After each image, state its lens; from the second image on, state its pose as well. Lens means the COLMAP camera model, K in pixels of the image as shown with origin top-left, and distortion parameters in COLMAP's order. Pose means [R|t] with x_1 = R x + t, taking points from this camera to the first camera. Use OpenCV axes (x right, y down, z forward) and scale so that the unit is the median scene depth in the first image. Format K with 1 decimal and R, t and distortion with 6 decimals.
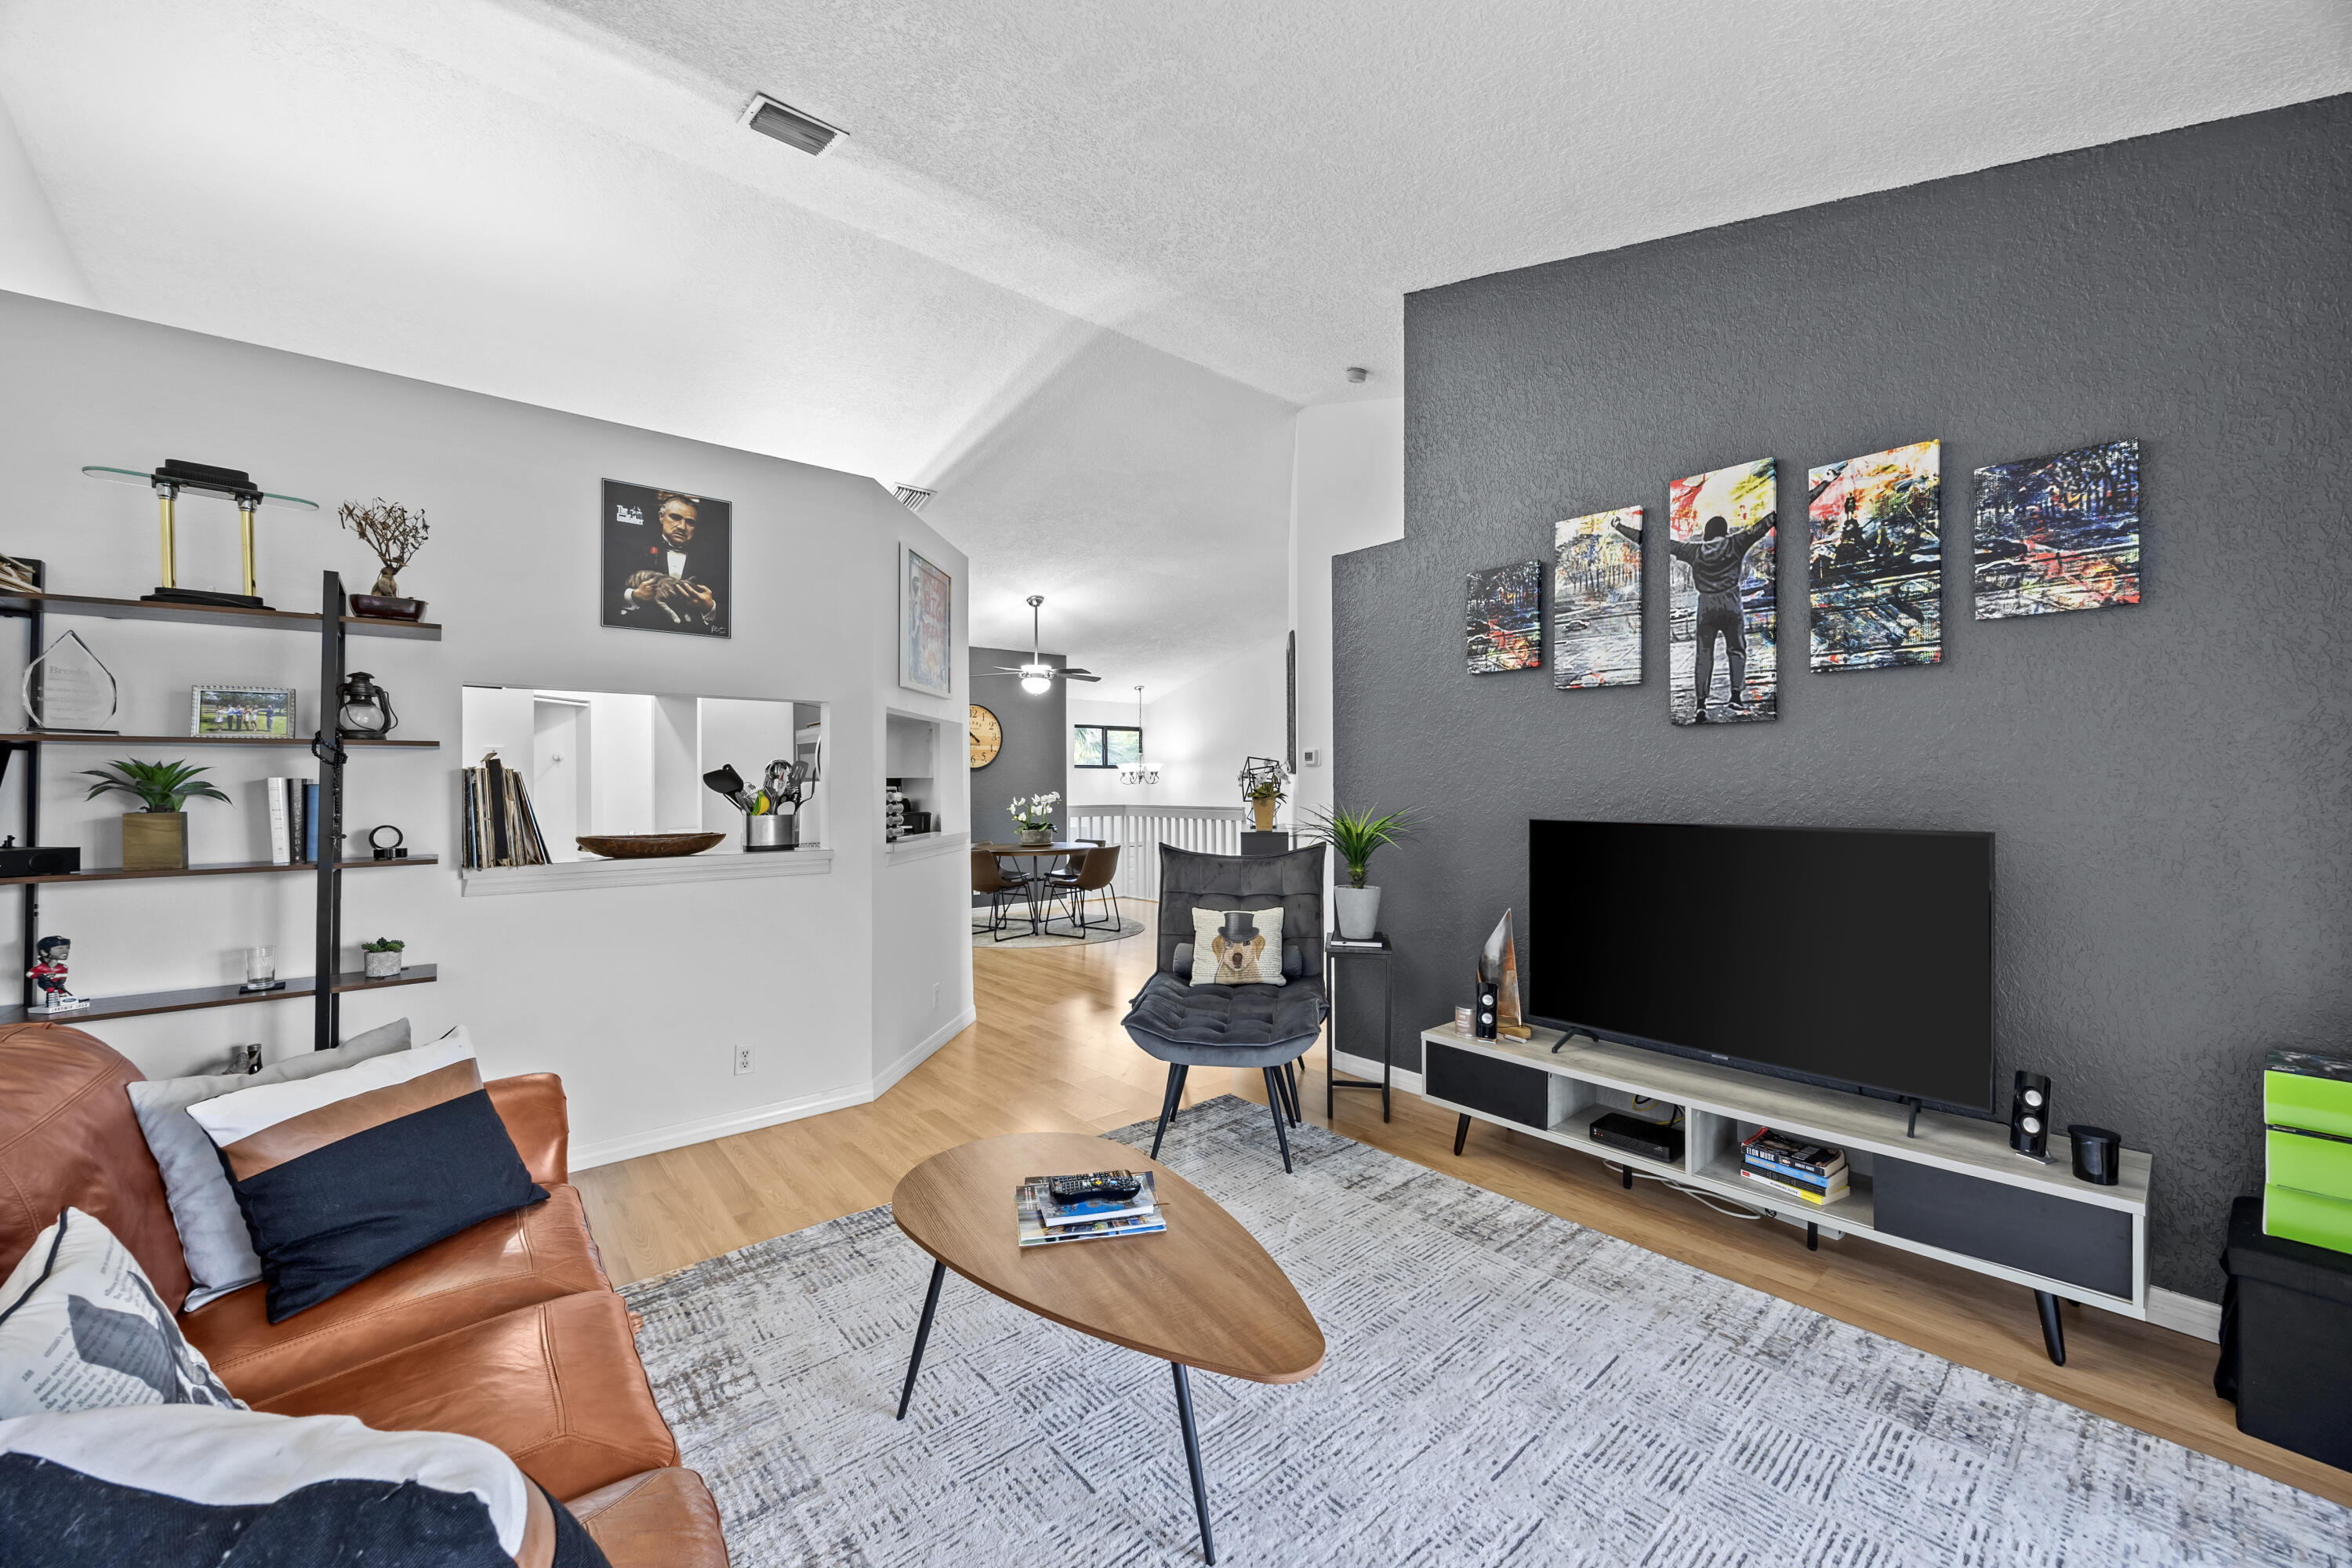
lens RADIAL K [[900.1, 0, 1180.7], [0, 900.1, 780.9], [0, 0, 1]] dist [-0.001376, 0.000246]
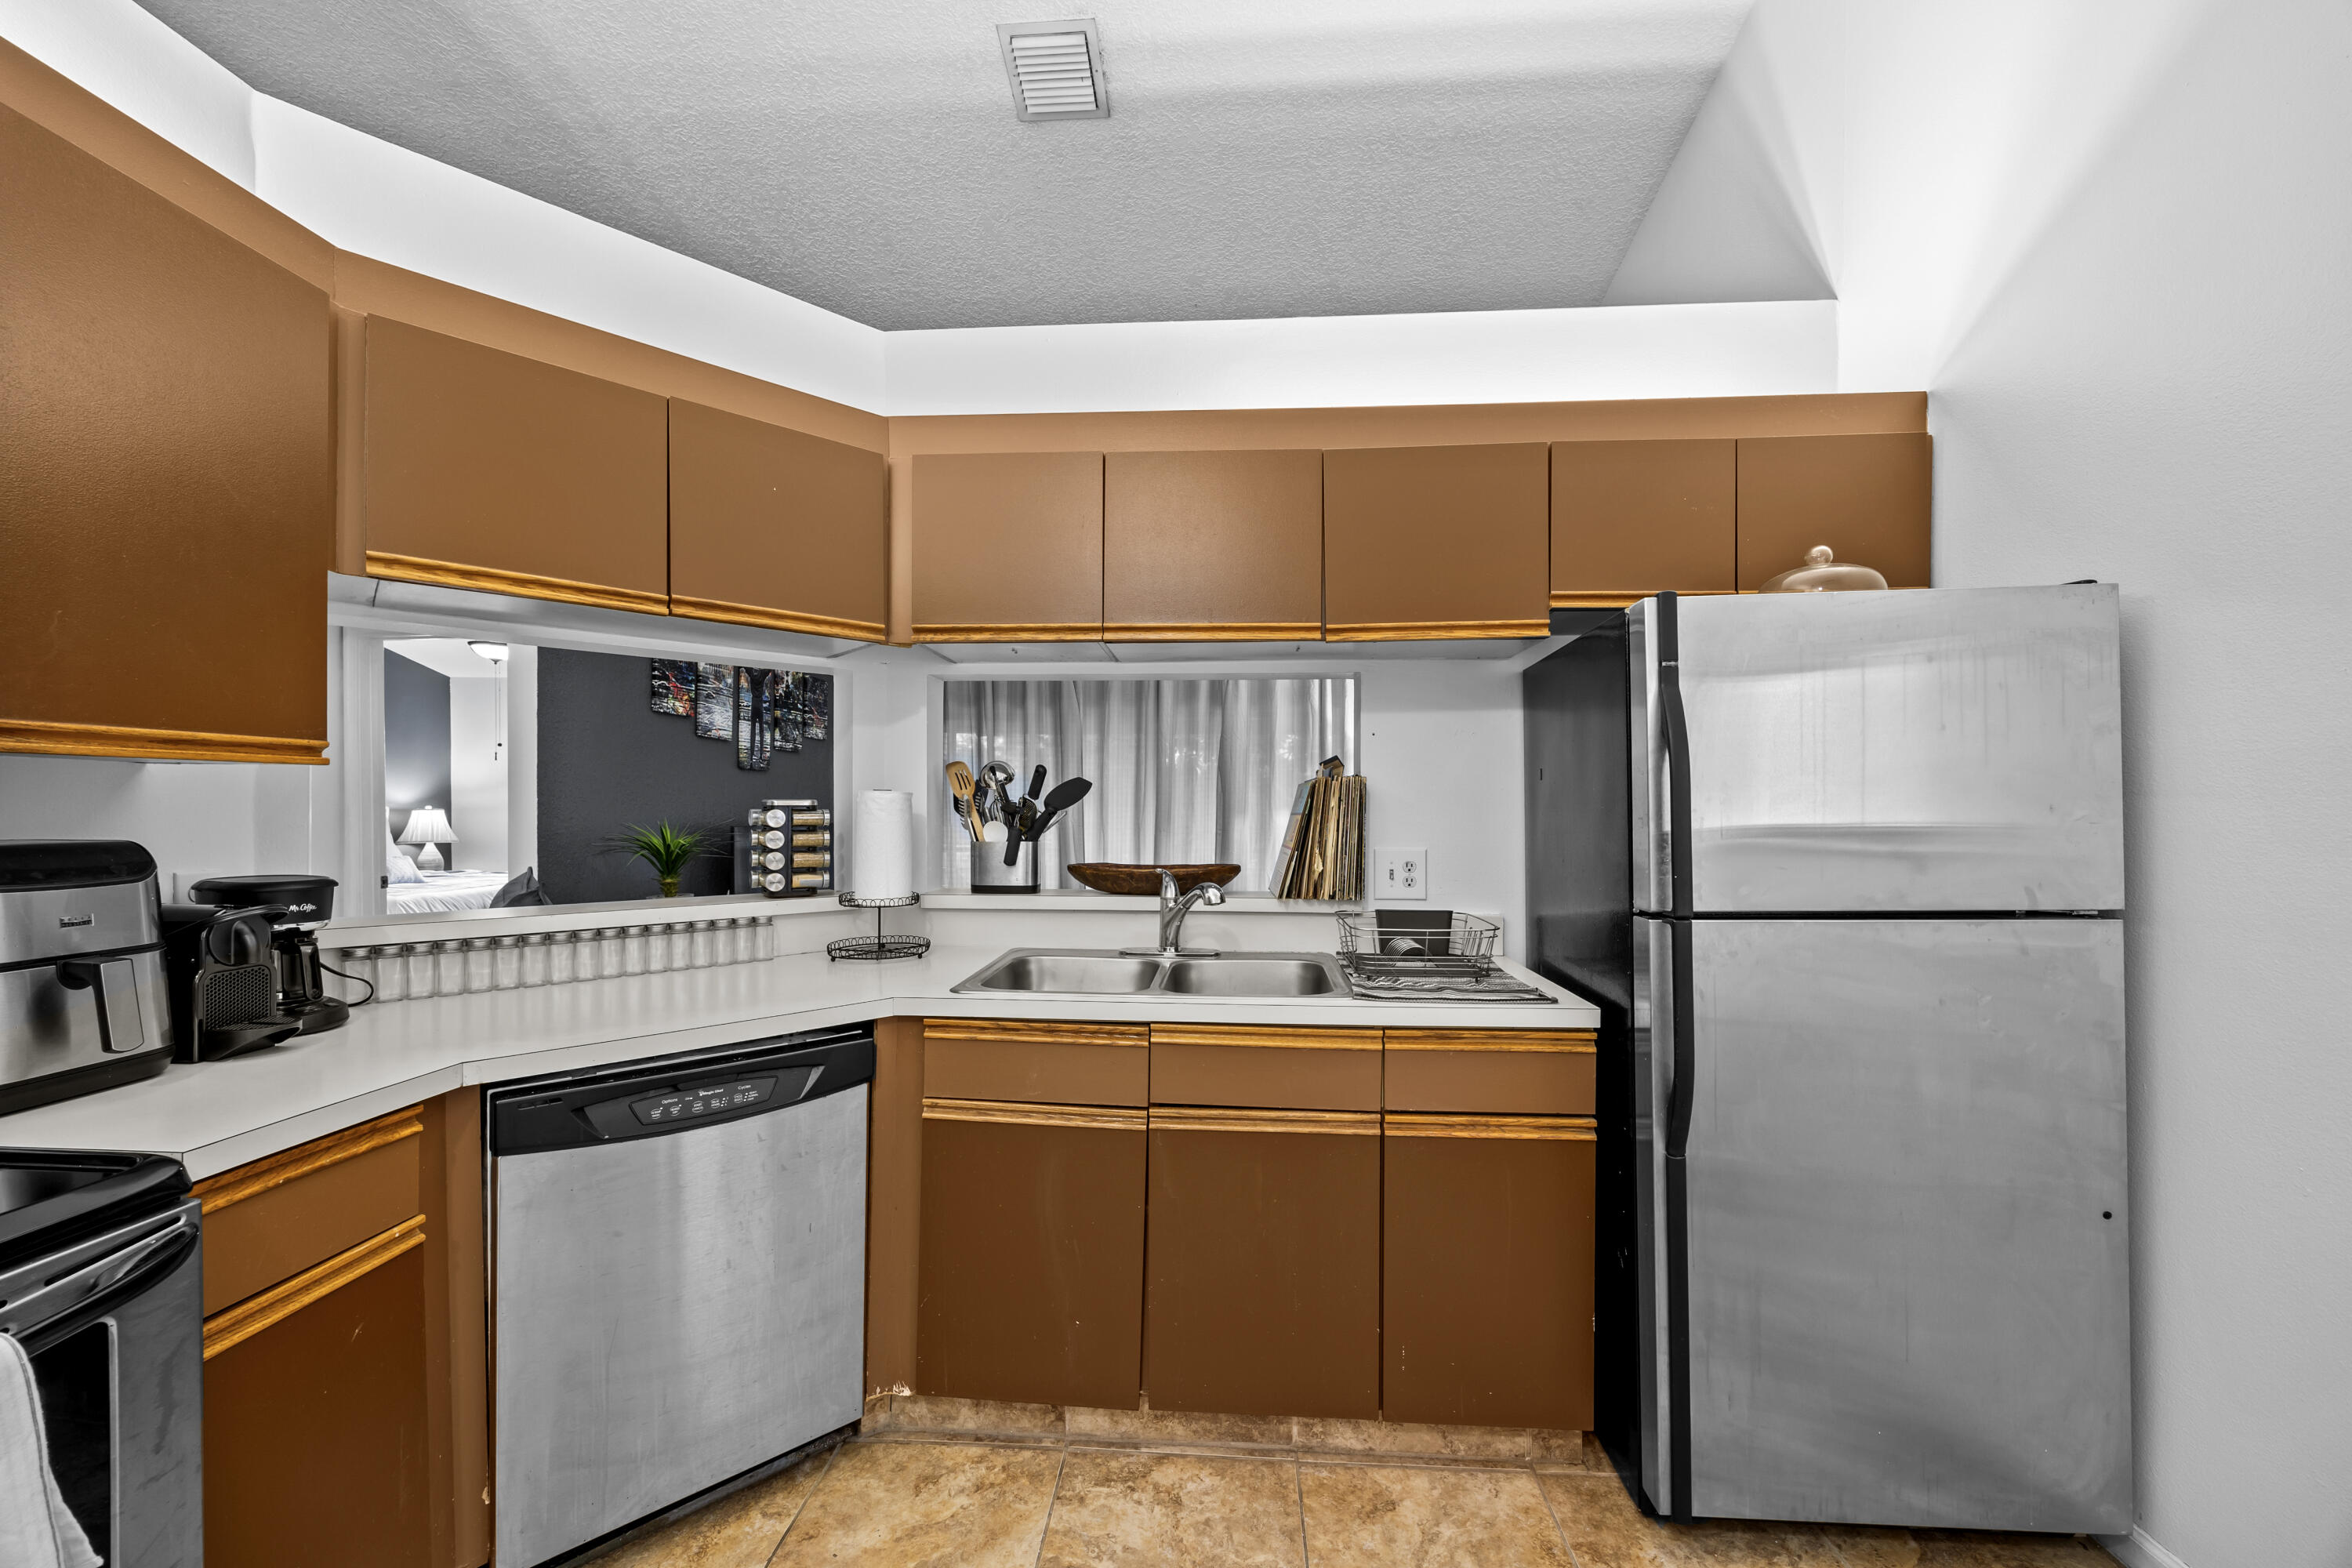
lens RADIAL K [[900.1, 0, 1184.9], [0, 900.1, 812.8], [0, 0, 1]] dist [-0.001376, 0.000246]
pose [[-0.731016, 0.001468, 0.682359, -1.288731], [0.000841, 0.999999, -0.001250, 0.025712], [-0.682360, -0.000340, -0.731016, 1.760498]]
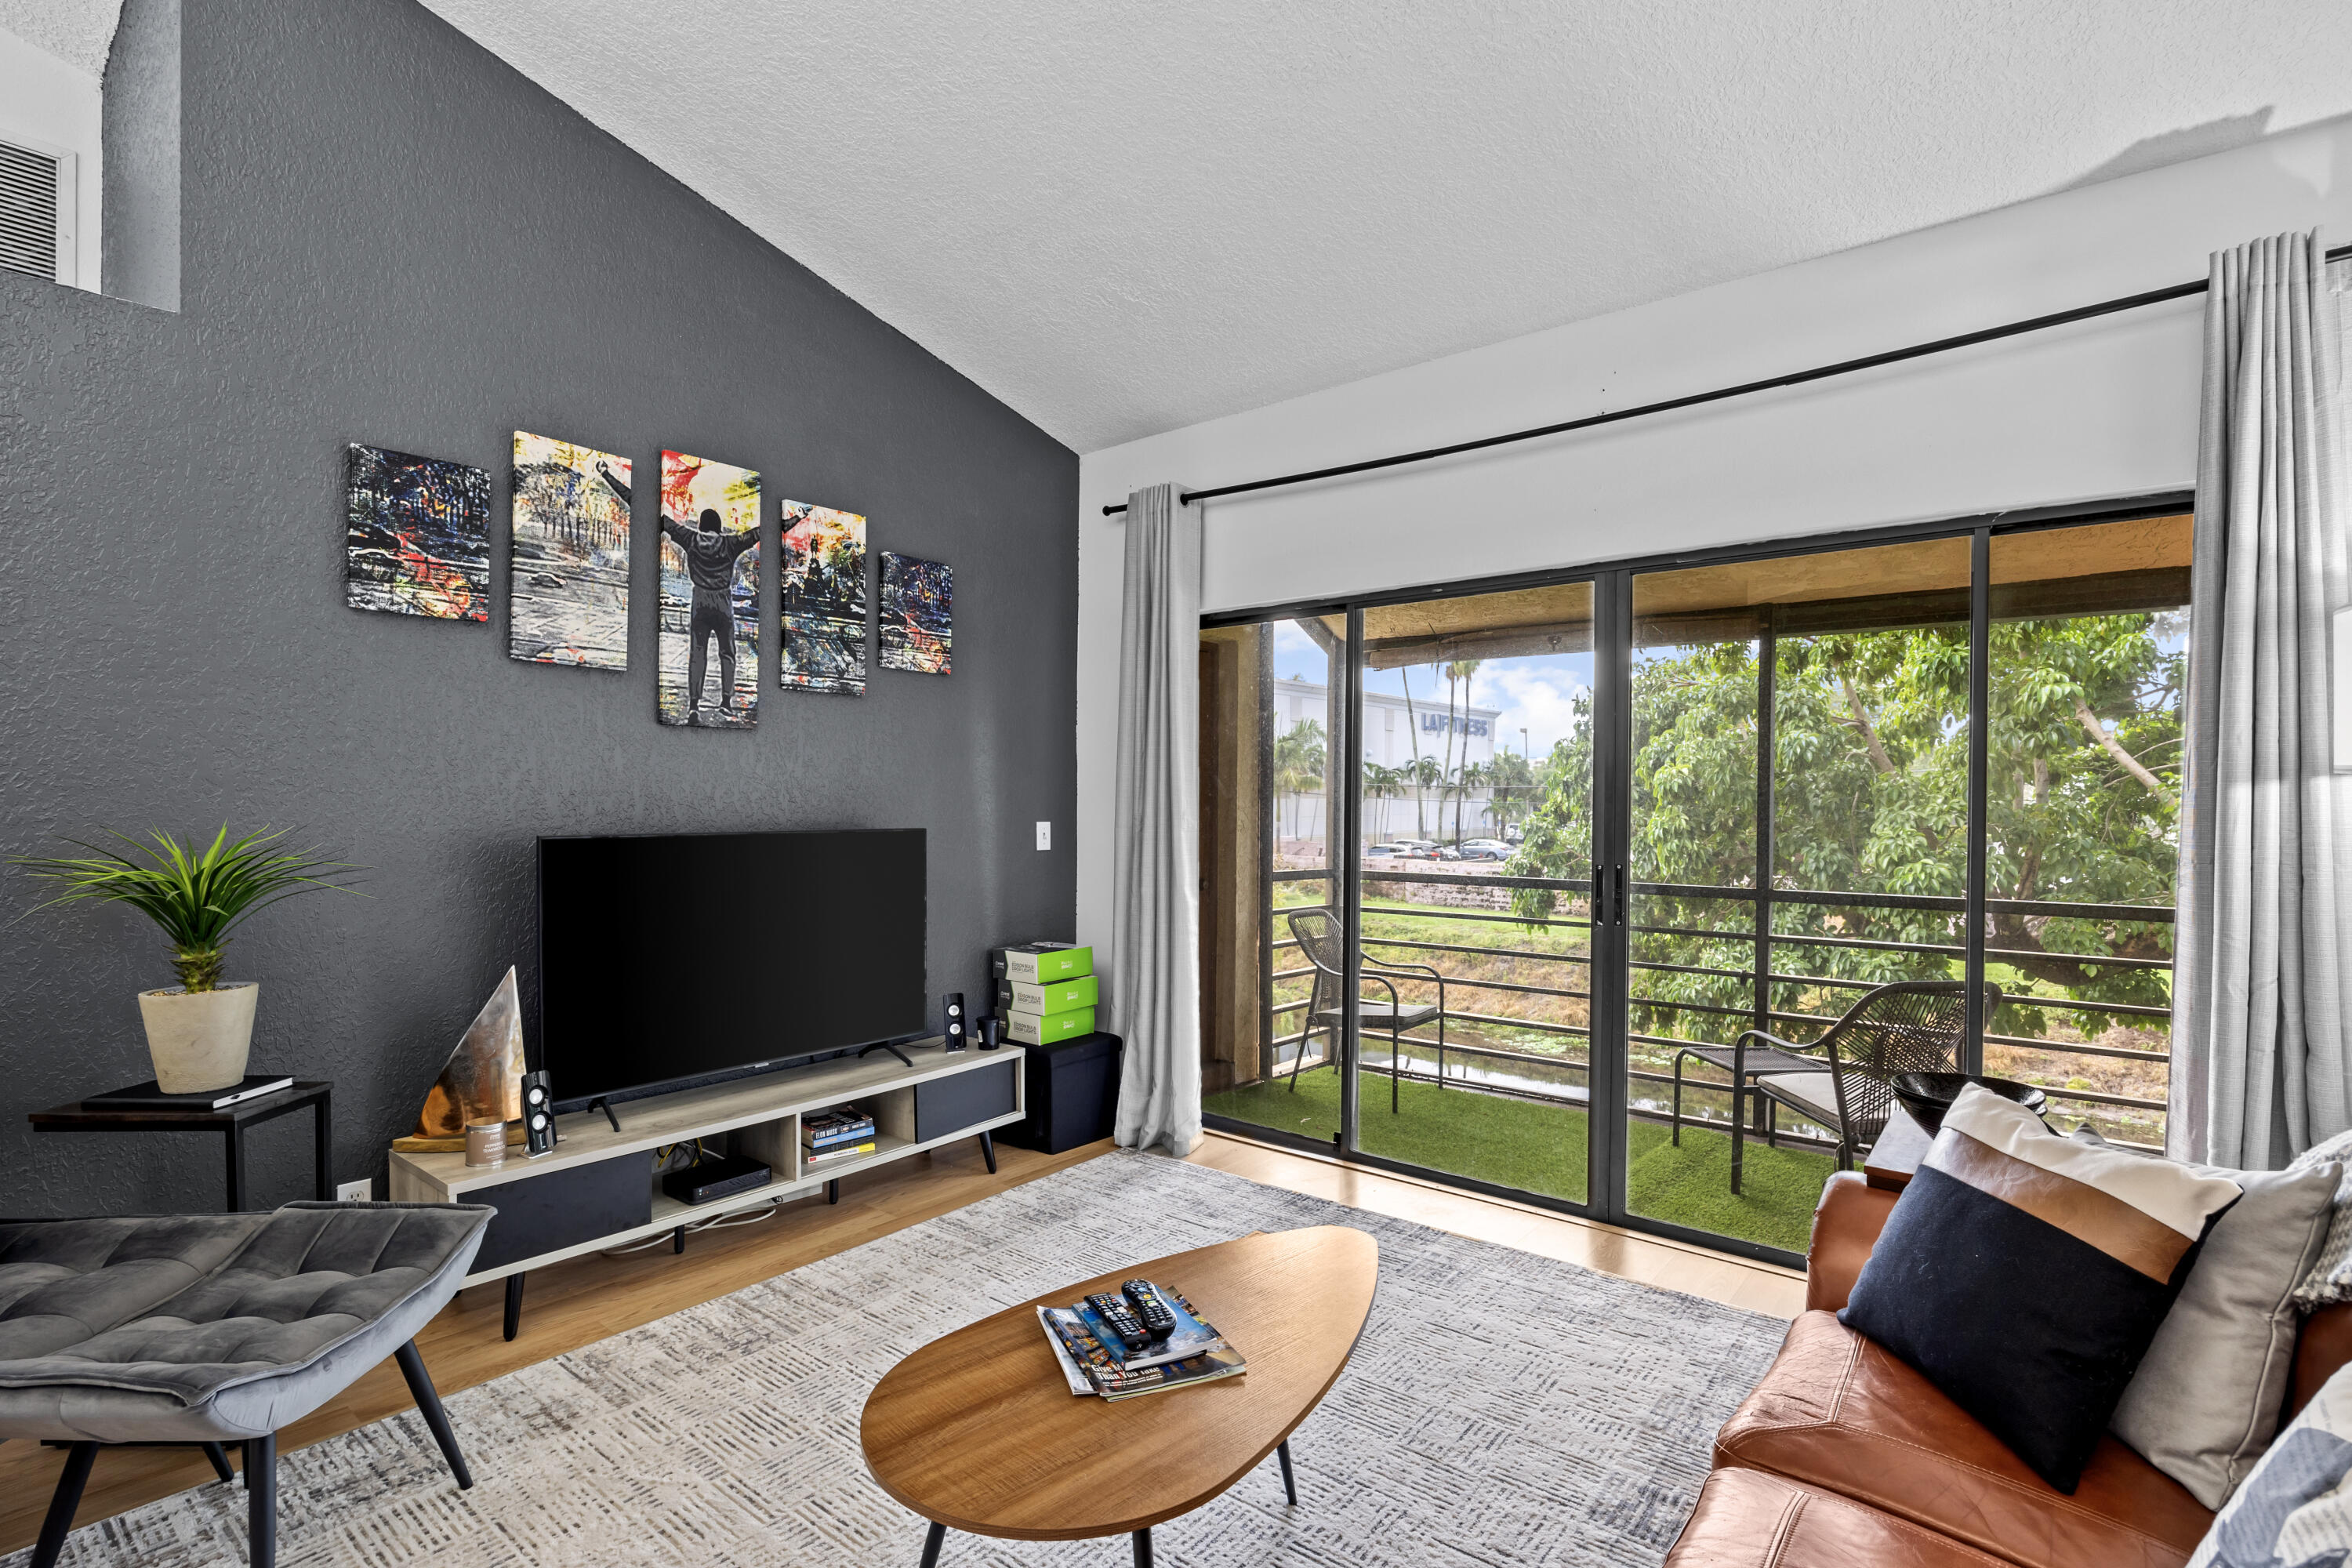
lens RADIAL K [[1106.9, 0, 1175.8], [0, 1106.9, 817.4], [0, 0, 1]] dist [-0.005925, -0.000040]
pose [[-0.179901, -0.016940, 0.983539, -0.653995], [-0.009277, 0.999836, 0.015524, 0.008721], [-0.983641, -0.006331, -0.180029, 0.735213]]
